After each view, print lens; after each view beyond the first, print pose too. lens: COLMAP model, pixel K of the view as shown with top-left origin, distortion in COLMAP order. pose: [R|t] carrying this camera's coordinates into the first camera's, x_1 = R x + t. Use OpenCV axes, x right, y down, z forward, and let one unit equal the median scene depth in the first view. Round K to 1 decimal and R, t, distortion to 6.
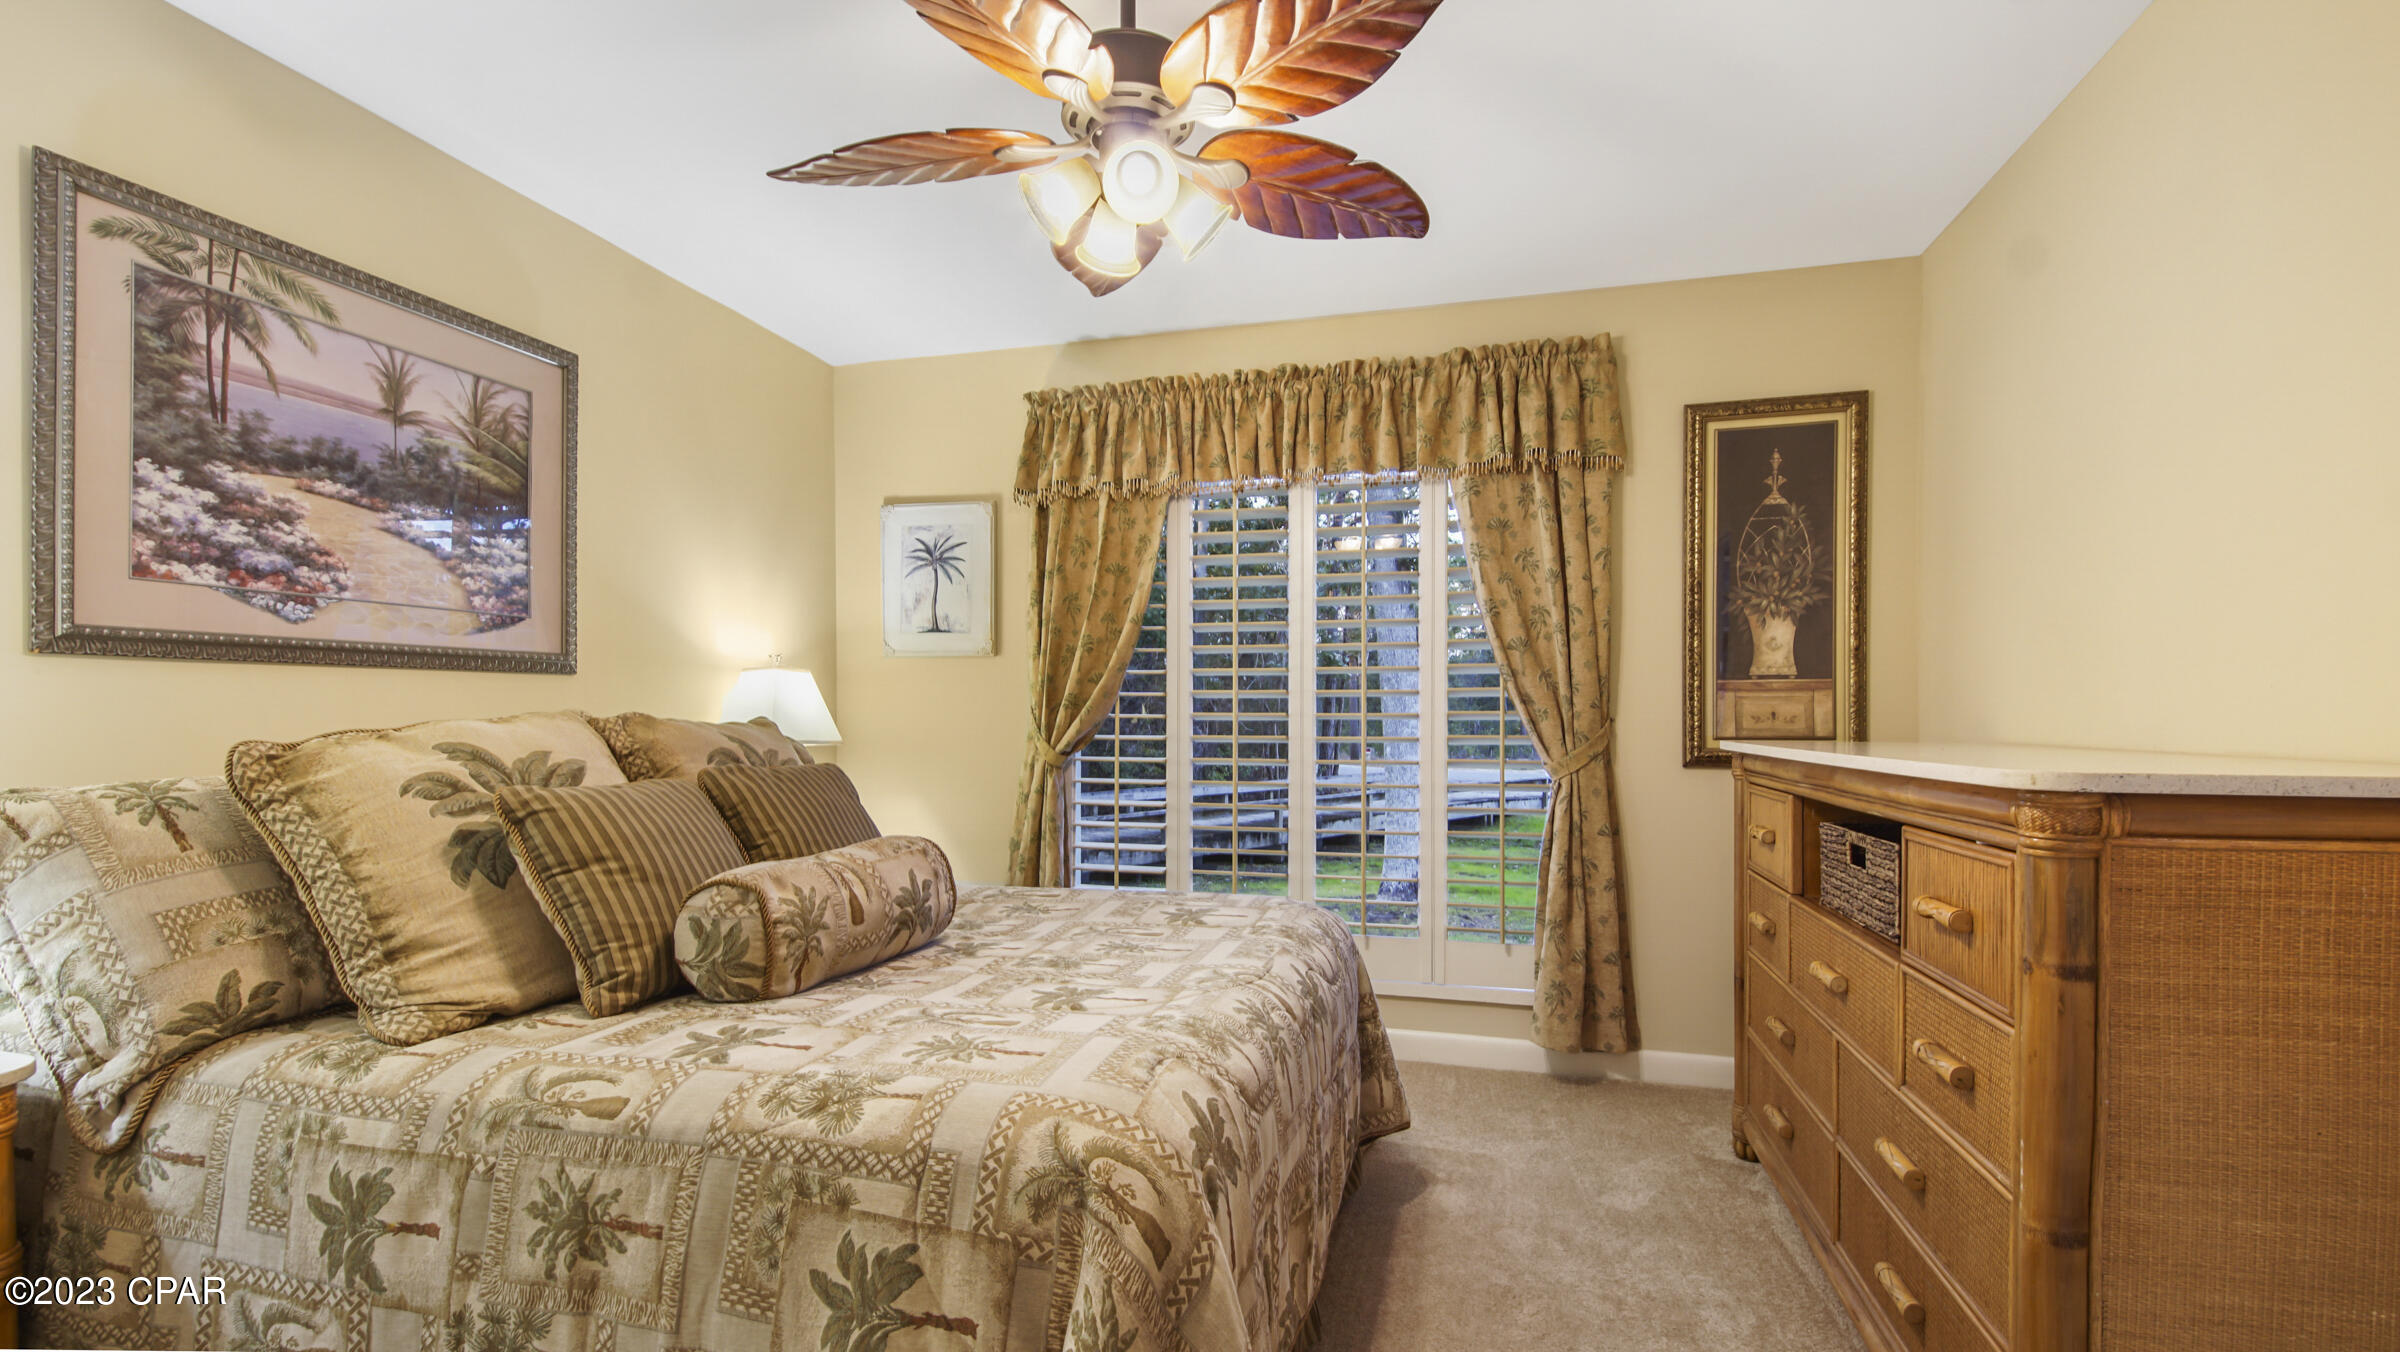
lens RADIAL K [[1044.3, 0, 1190.7], [0, 1044.3, 727.3], [0, 0, 1]] dist [0.023416, -0.019370]
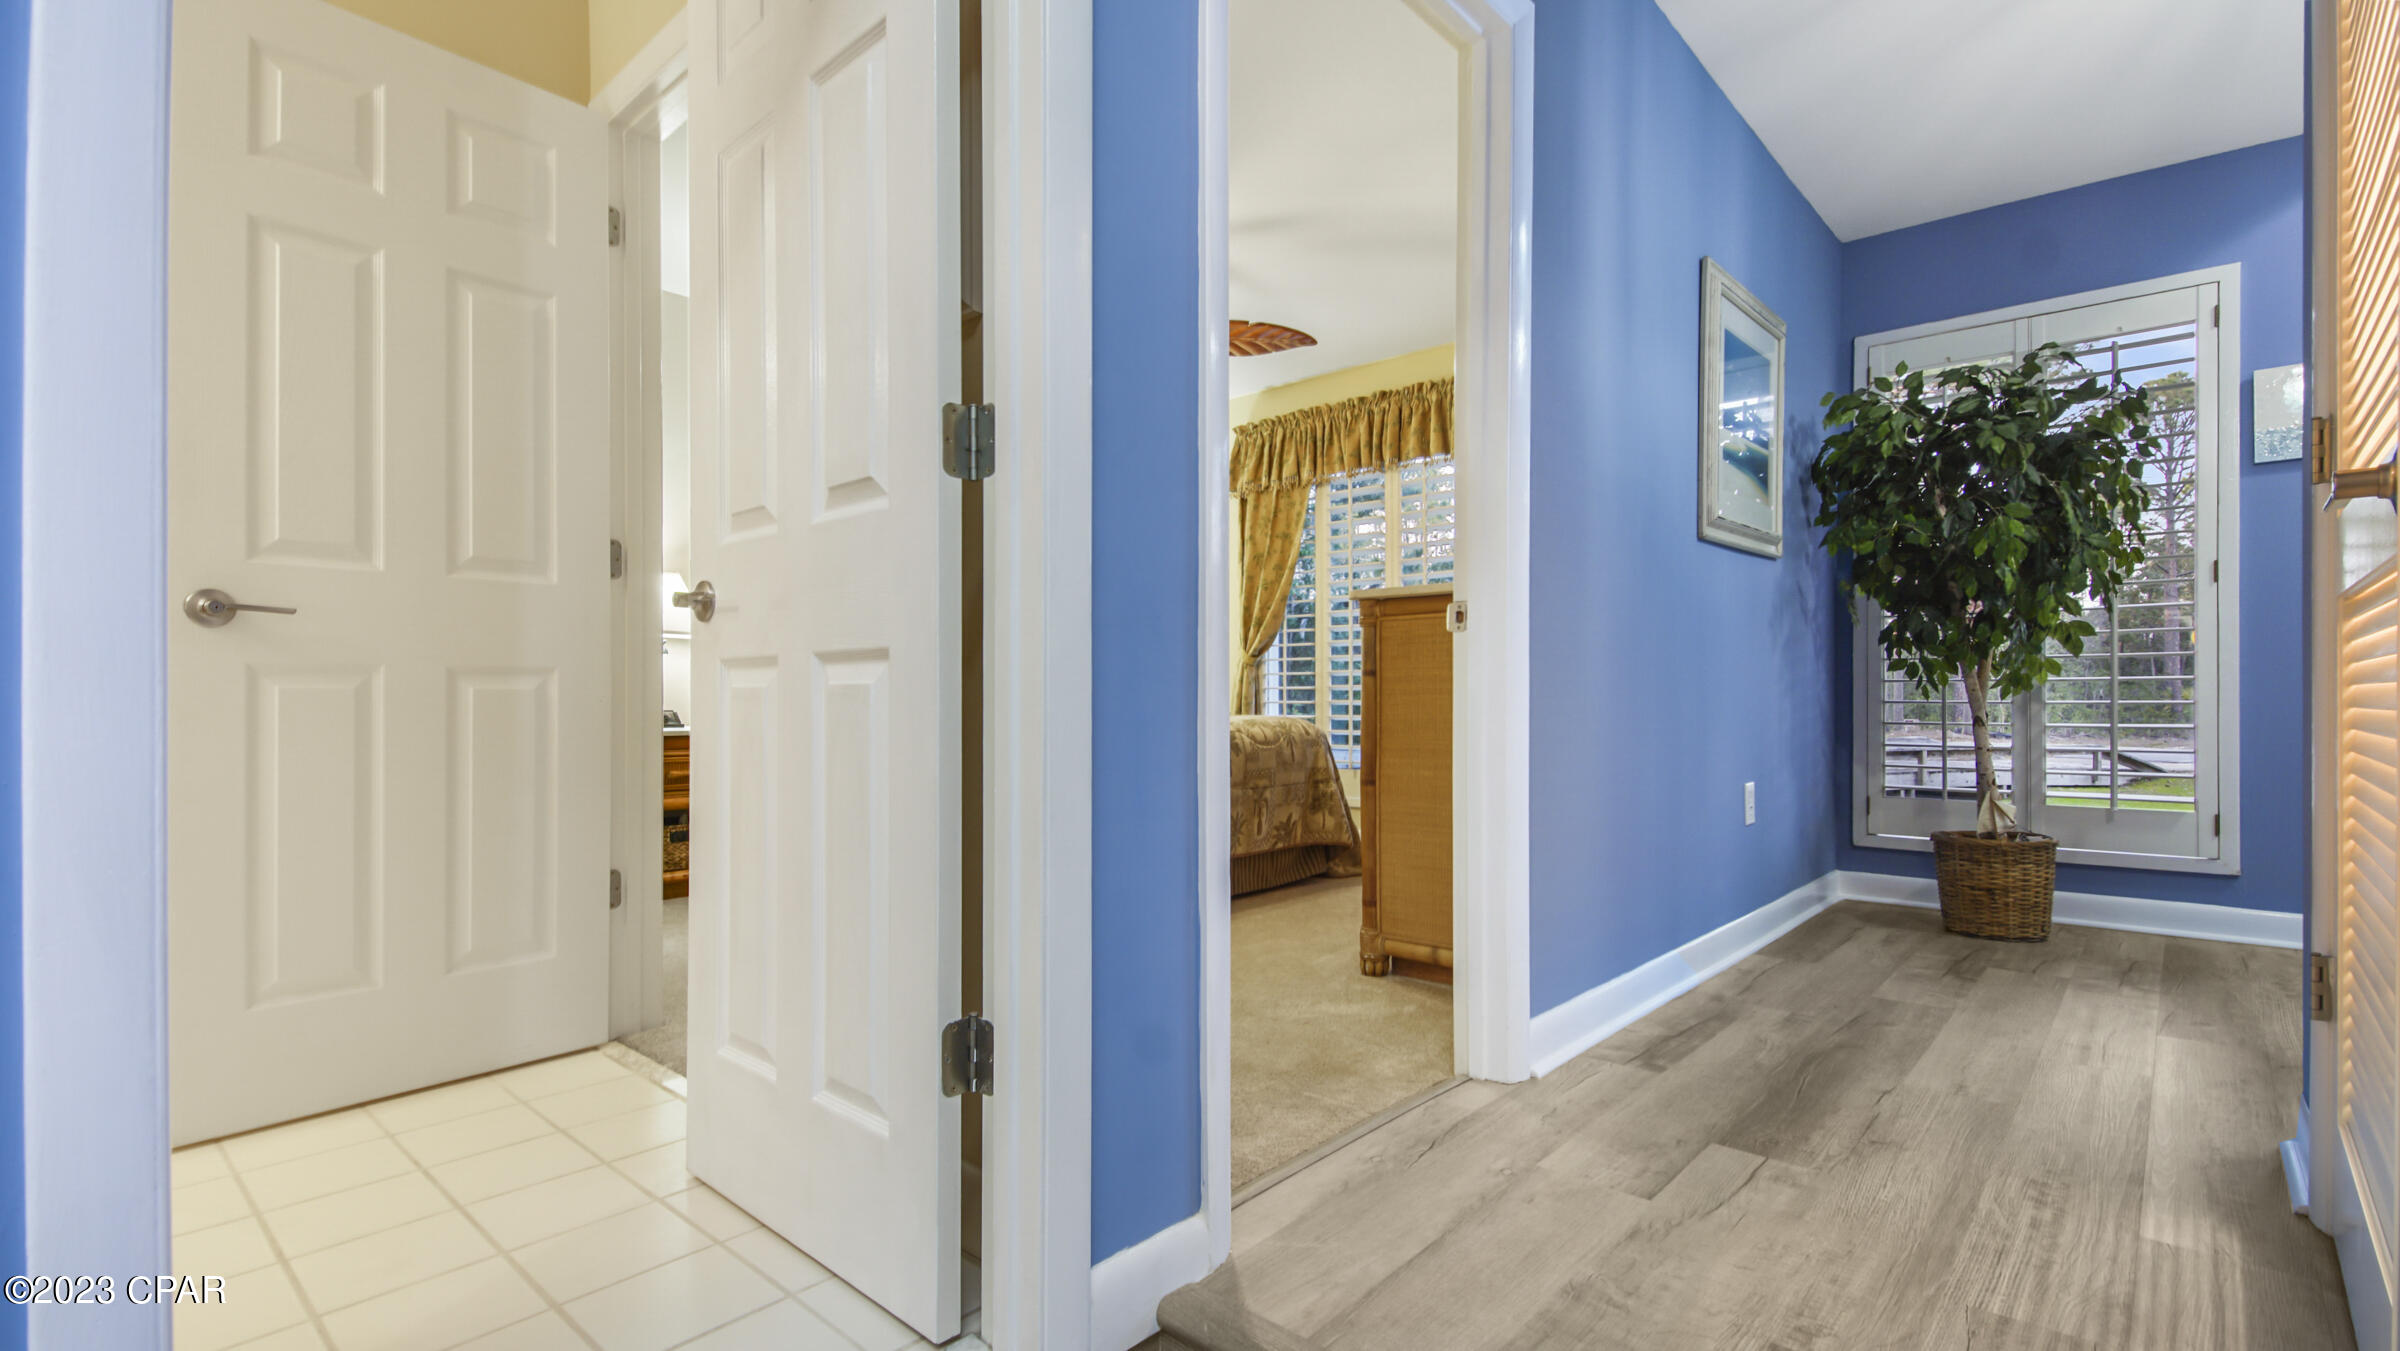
lens RADIAL K [[1046.3, 0, 1200.0], [0, 1046.3, 675.5], [0, 0, 1]] dist [0.026494, -0.018640]
pose [[0.890817, -0.012302, -0.454196, 0.797571], [0.000550, 0.999662, -0.025998, 0.146269], [0.454362, 0.022909, 0.890522, -0.651929]]
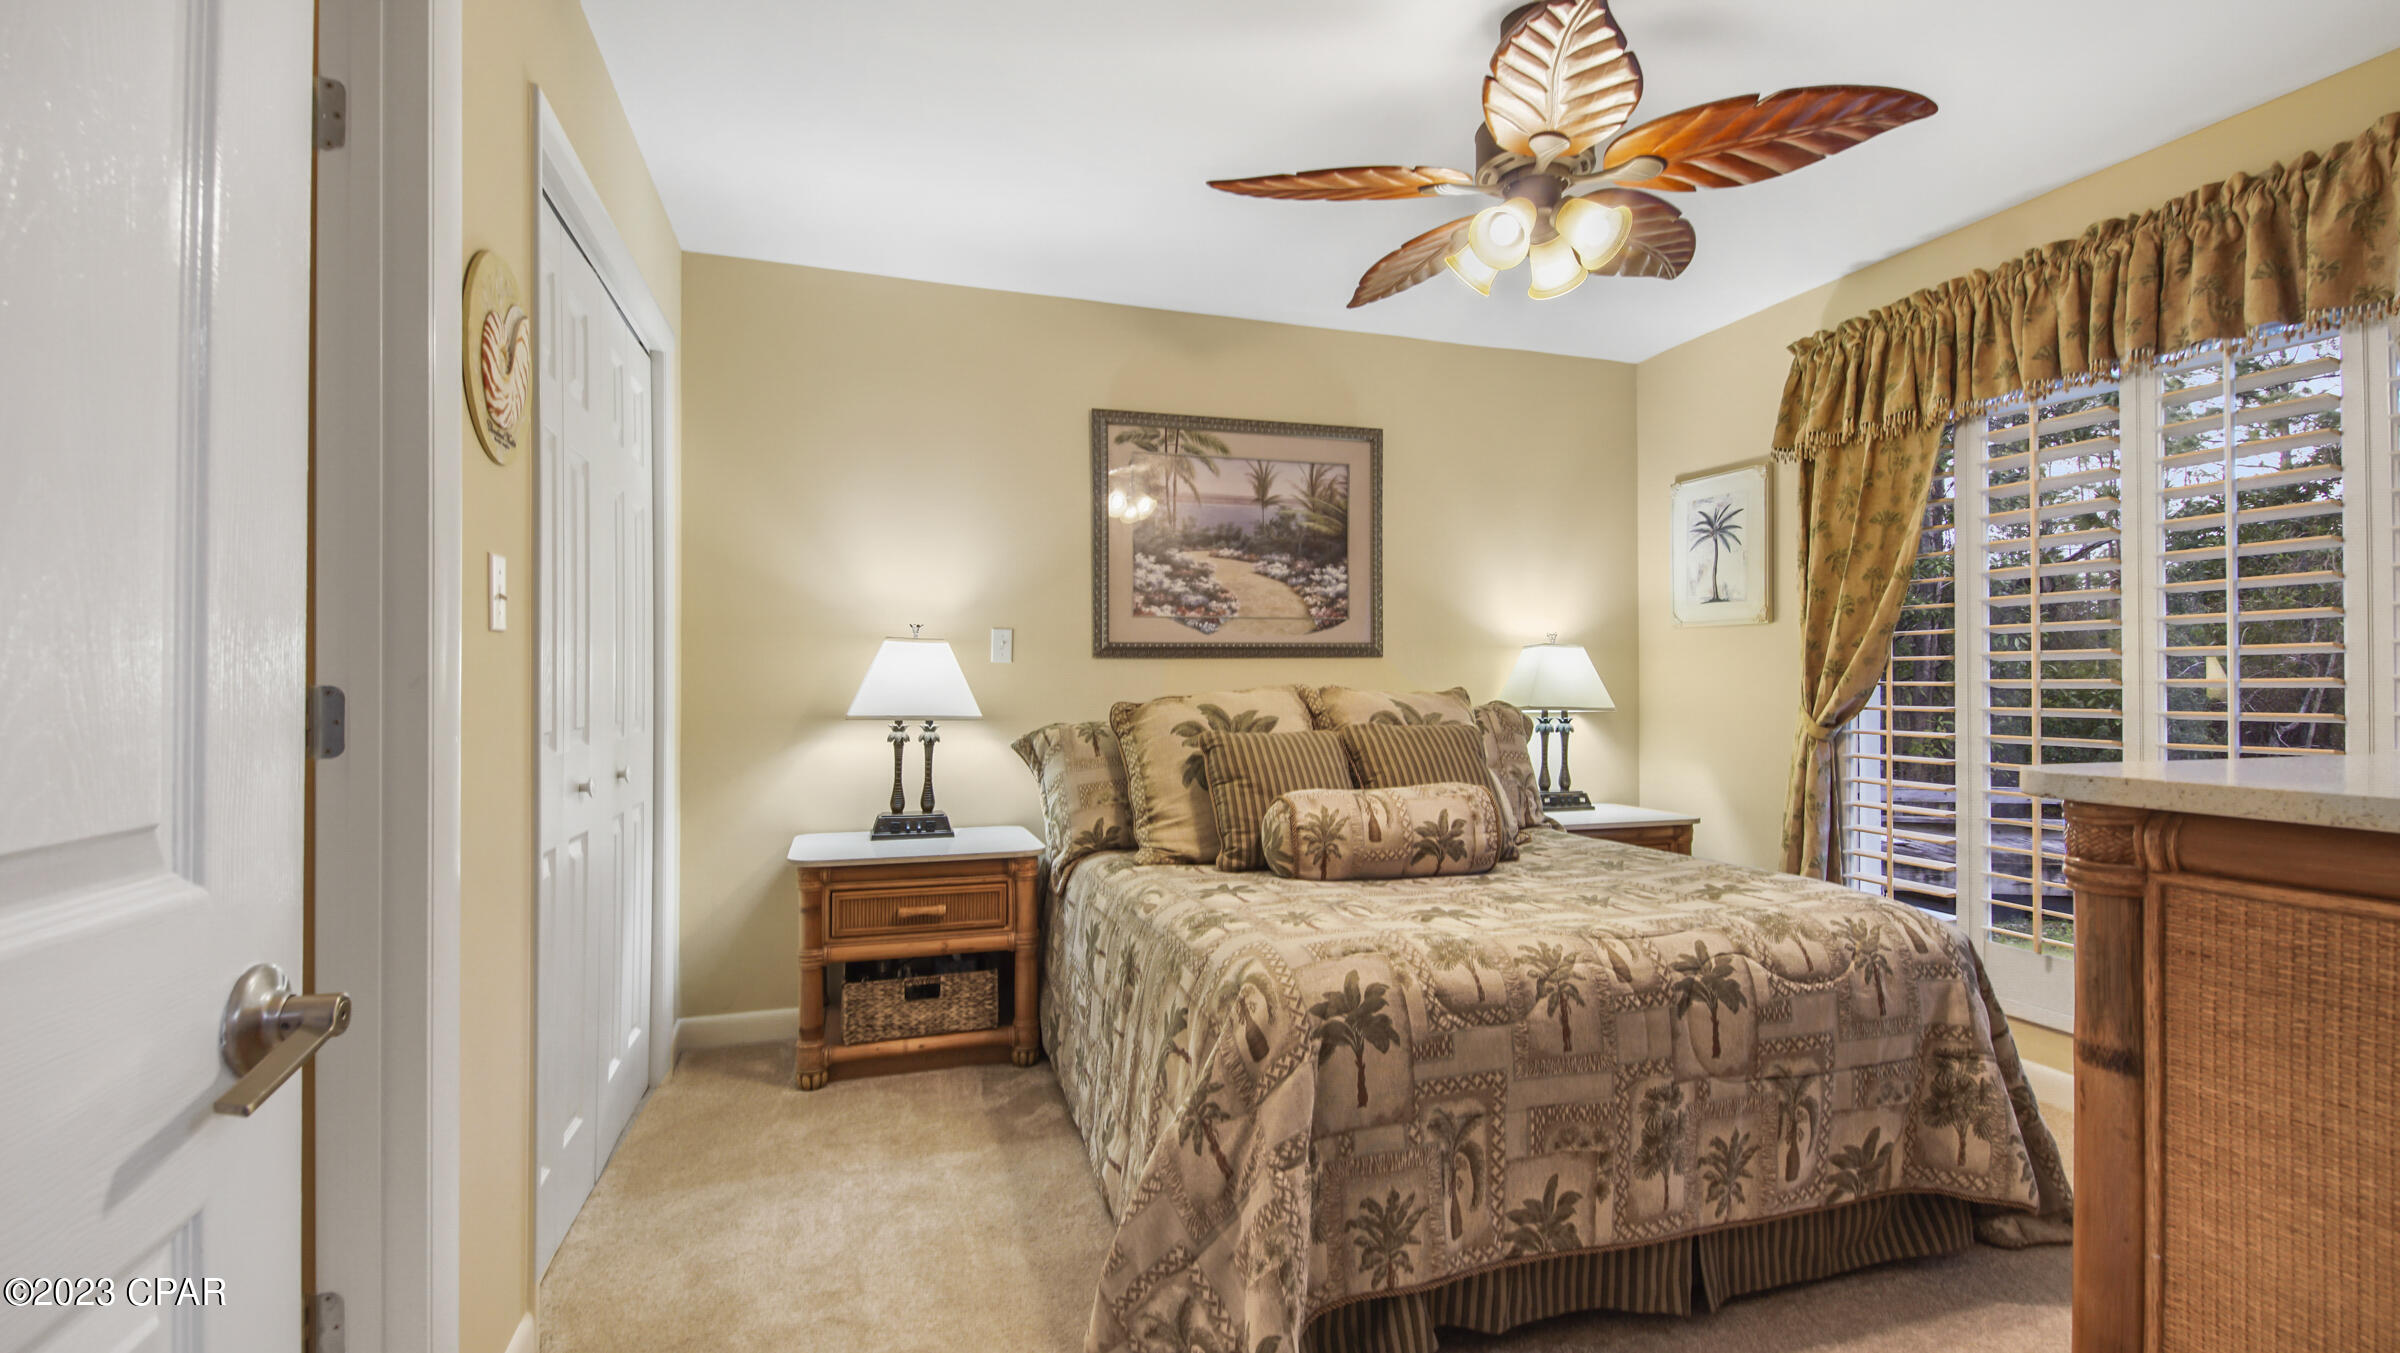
lens RADIAL K [[1046.3, 0, 1200.0], [0, 1046.3, 676.5], [0, 0, 1]] dist [0.026494, -0.018640]
pose [[0.541211, -0.009816, -0.840829, 0.558419], [-0.003109, 0.999902, -0.013674, -0.005470], [0.840881, 0.010014, 0.541127, 0.054653]]
